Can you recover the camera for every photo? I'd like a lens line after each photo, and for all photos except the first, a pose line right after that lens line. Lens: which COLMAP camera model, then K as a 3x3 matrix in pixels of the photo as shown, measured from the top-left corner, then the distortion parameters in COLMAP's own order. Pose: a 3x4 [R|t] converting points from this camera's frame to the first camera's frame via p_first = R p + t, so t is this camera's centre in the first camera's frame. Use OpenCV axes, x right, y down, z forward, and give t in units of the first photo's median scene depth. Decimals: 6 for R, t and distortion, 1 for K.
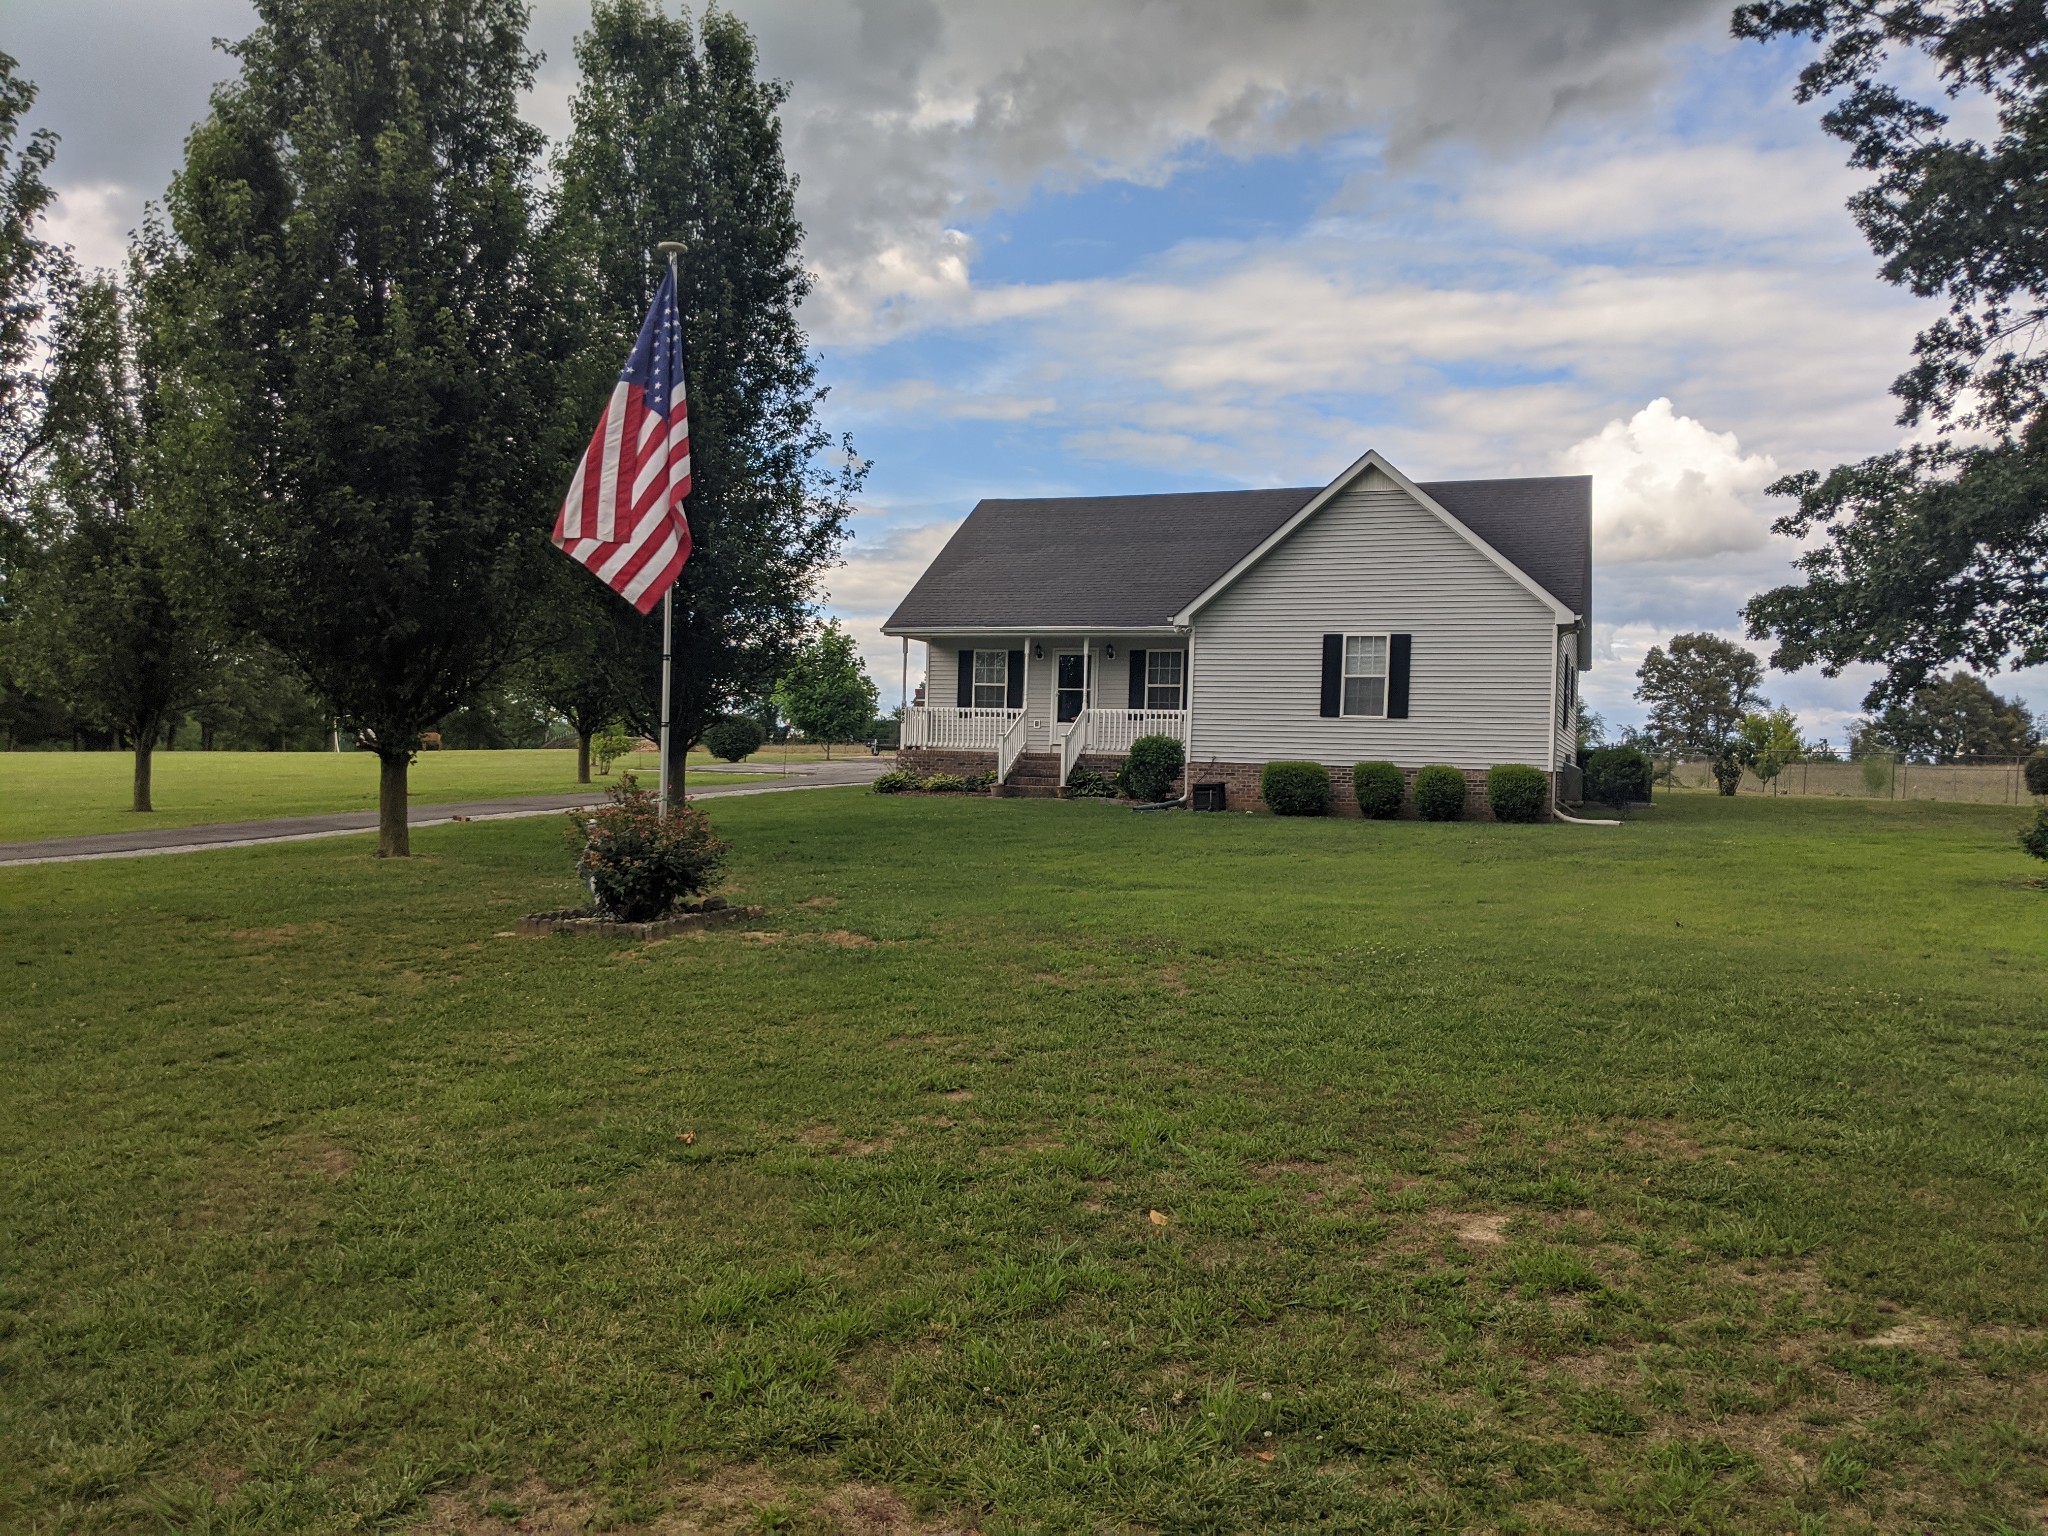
lens RADIAL K [[1645.1, 0, 1024.0], [0, 1645.1, 768.0], [0, 0, 1]] dist [0.009169, -0.053236]
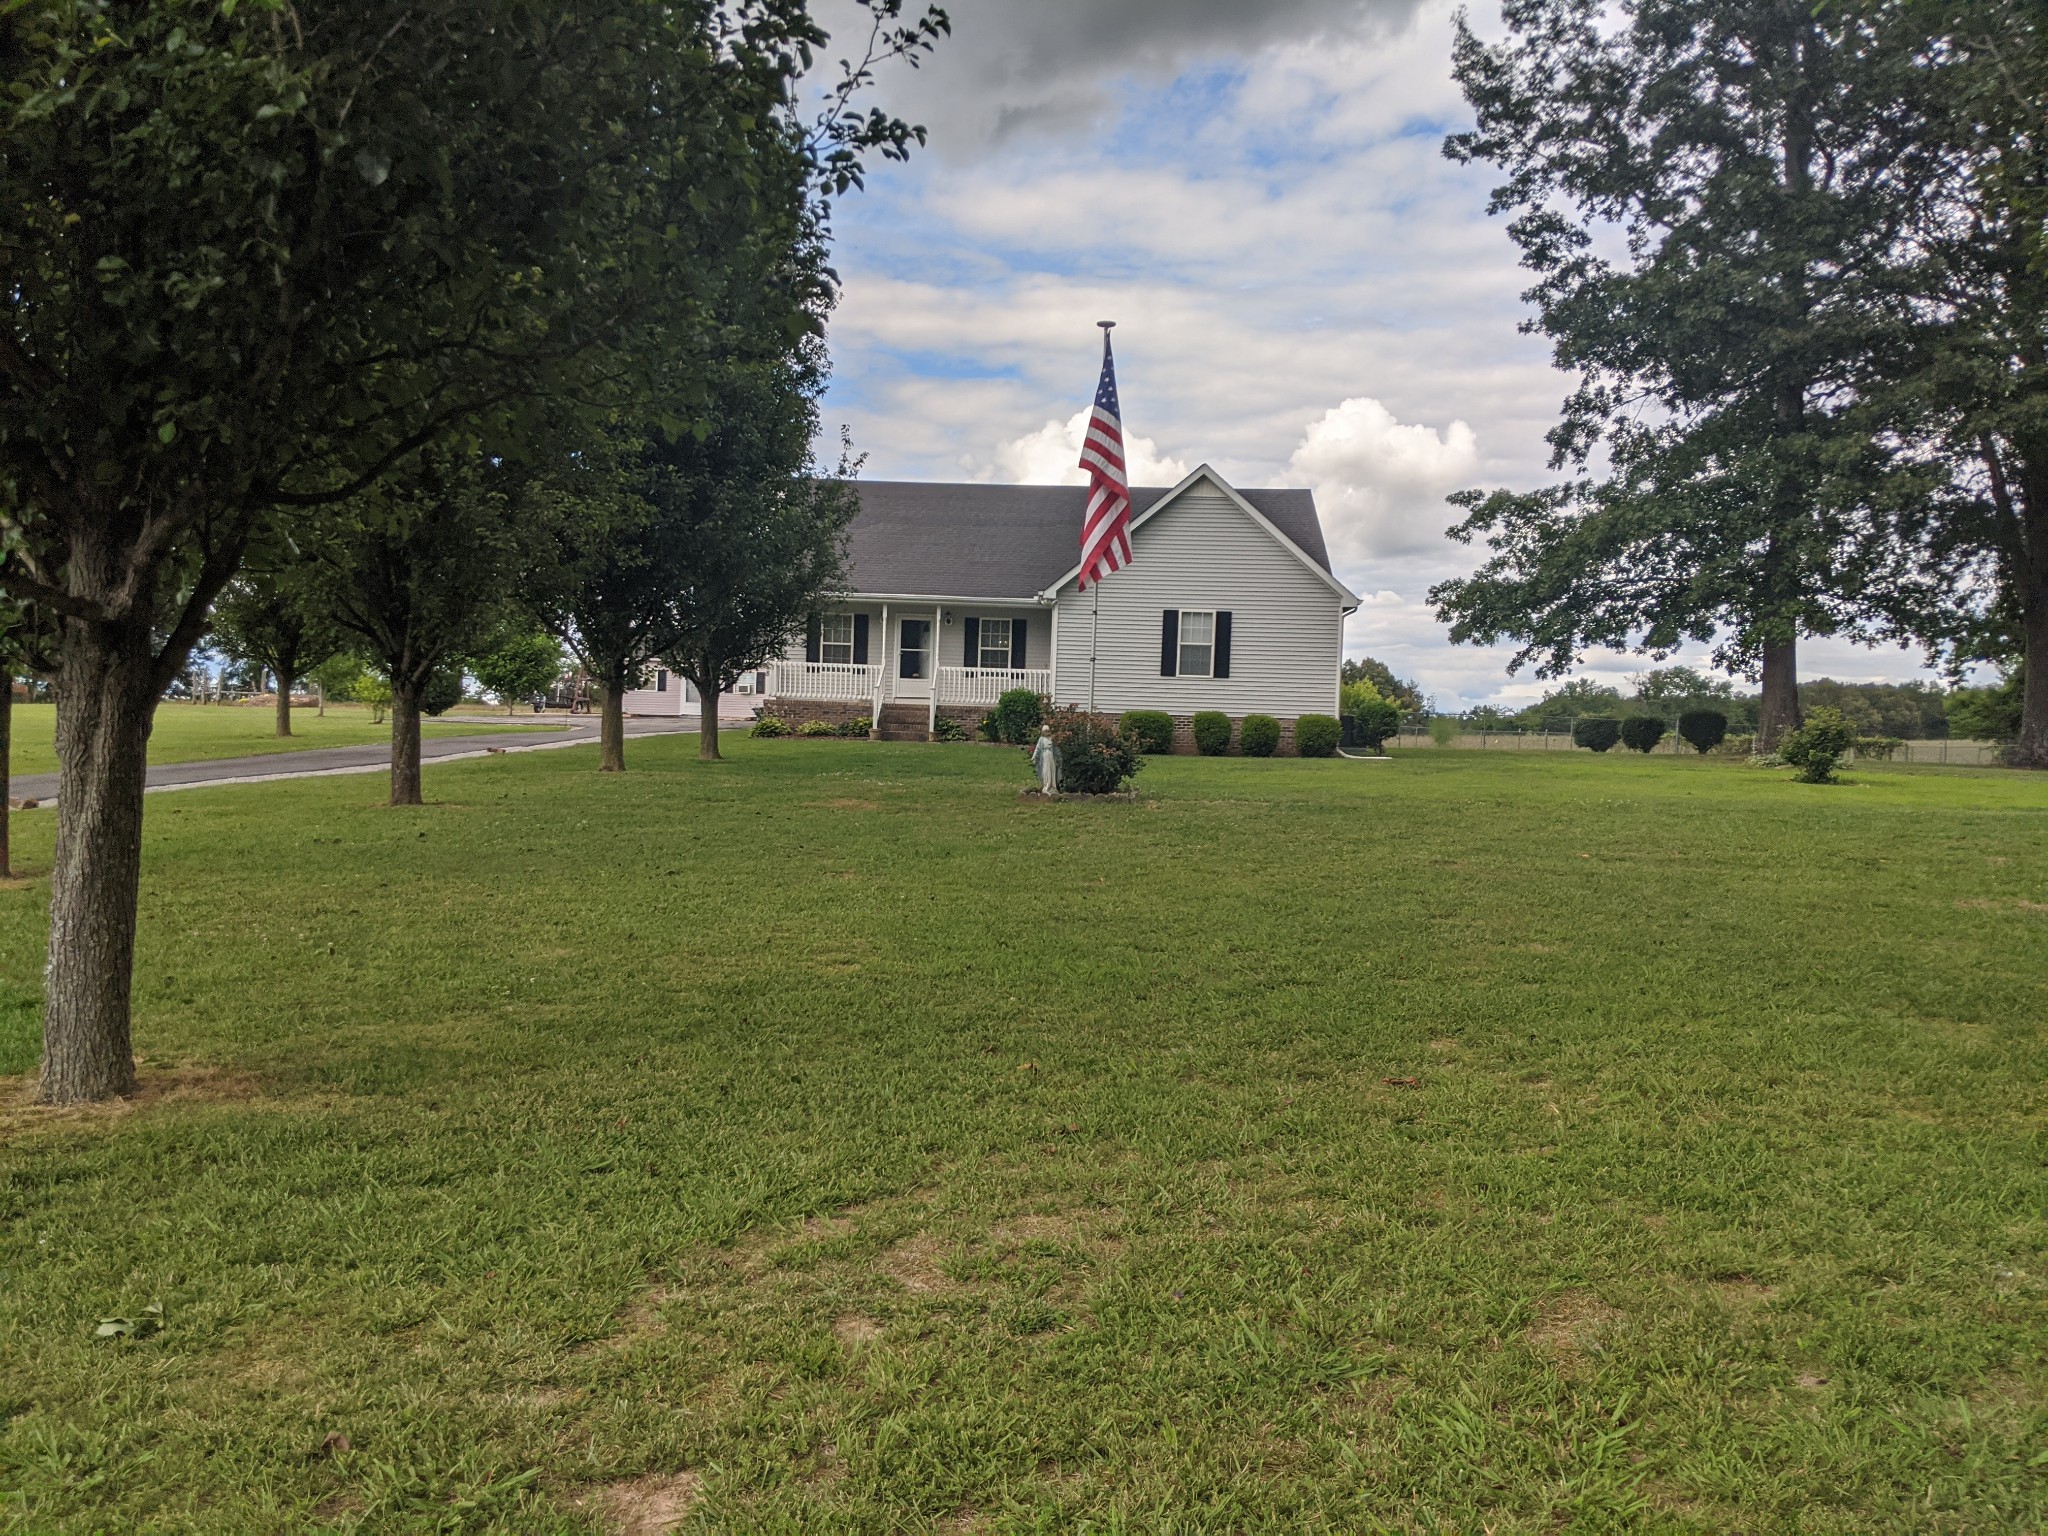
lens RADIAL K [[1614.6, 0, 1024.0], [0, 1614.6, 768.0], [0, 0, 1]] dist [0.070730, -0.178423]
pose [[0.945897, 0.000864, 0.324466, -0.304098], [-0.006556, 0.999843, 0.016451, 0.018648], [-0.324401, -0.017689, 0.945754, -0.120637]]
